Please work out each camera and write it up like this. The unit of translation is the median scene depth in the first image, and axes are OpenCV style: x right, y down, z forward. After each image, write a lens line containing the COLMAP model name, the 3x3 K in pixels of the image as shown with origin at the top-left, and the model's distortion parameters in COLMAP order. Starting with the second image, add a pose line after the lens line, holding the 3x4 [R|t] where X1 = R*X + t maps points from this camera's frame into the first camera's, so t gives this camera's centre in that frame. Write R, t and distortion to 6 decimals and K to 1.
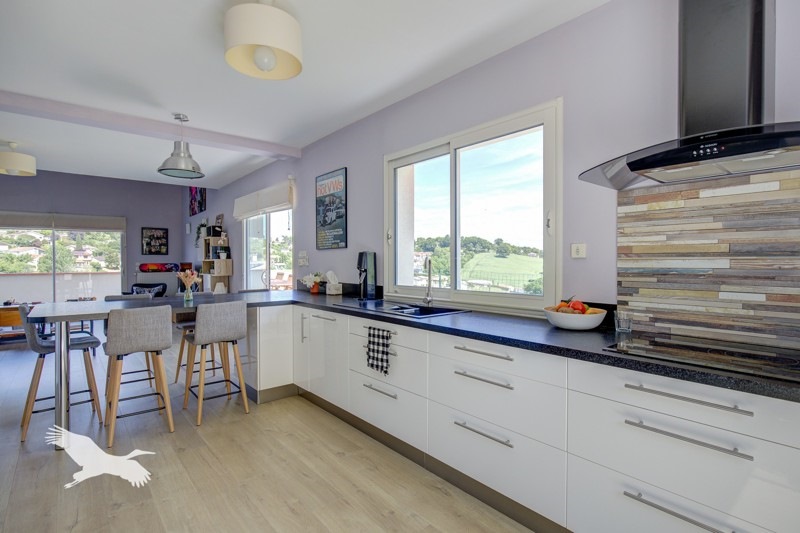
lens RADIAL K [[397.6, 0, 398.4], [0, 397.6, 266.2], [0, 0, 1]] dist [0.003378, 0.000358]
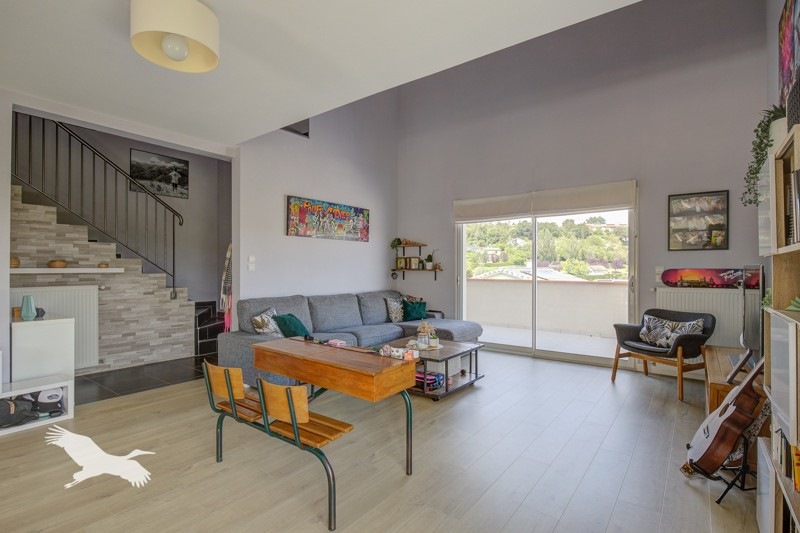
lens RADIAL K [[397.6, 0, 398.1], [0, 397.6, 266.6], [0, 0, 1]] dist [0.003378, 0.000358]
pose [[0.221942, 0.004576, -0.975049, -0.233250], [-0.012622, 0.999919, 0.001820, -0.005807], [0.974978, 0.011903, 0.221982, 0.555561]]
